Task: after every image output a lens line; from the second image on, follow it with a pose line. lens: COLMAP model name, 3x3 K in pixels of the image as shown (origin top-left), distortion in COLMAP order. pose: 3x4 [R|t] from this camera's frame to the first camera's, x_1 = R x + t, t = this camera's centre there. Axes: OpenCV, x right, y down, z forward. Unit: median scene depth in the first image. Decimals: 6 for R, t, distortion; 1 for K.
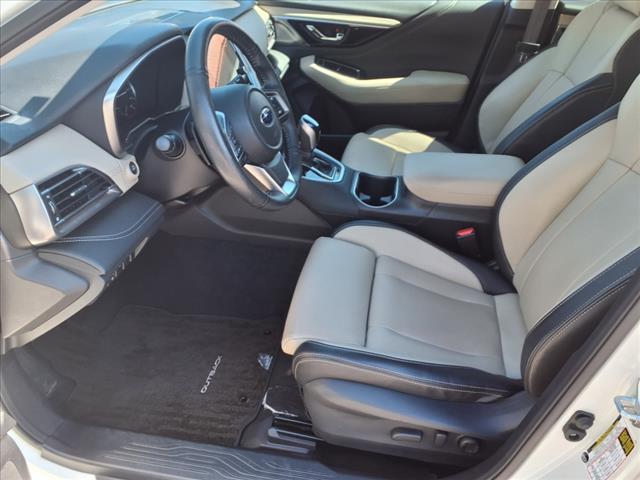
lens RADIAL K [[522.5, 0, 320.0], [0, 522.5, 240.0], [0, 0, 1]] dist [0.029988, -0.005164]
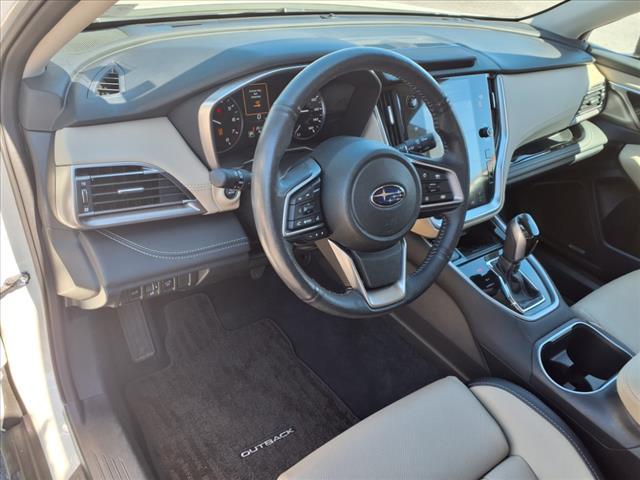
lens RADIAL K [[522.5, 0, 320.0], [0, 522.5, 240.0], [0, 0, 1]] dist [0.029988, -0.005164]
pose [[0.722052, 0.427774, -0.543737, 0.233596], [-0.455233, 0.885587, 0.092195, -0.201033], [0.520965, 0.180958, 0.834176, 0.362858]]
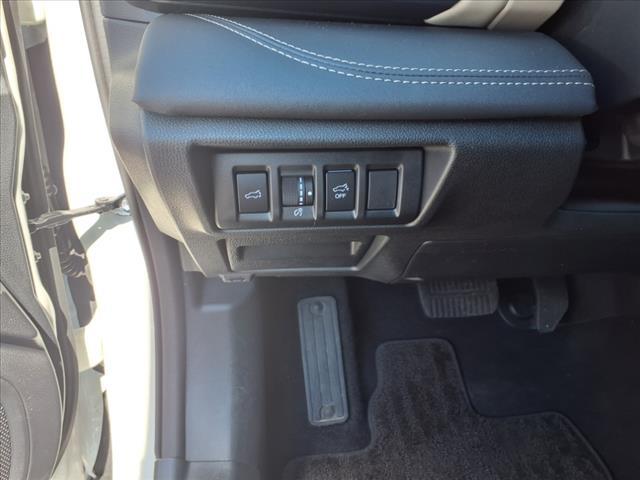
lens RADIAL K [[522.5, 0, 320.0], [0, 522.5, 240.0], [0, 0, 1]] dist [0.029988, -0.005164]
pose [[0.308700, 0.360616, -0.880148, -0.087477], [-0.507884, 0.844878, 0.168032, 0.026984], [0.804213, 0.395142, 0.443965, 0.811708]]
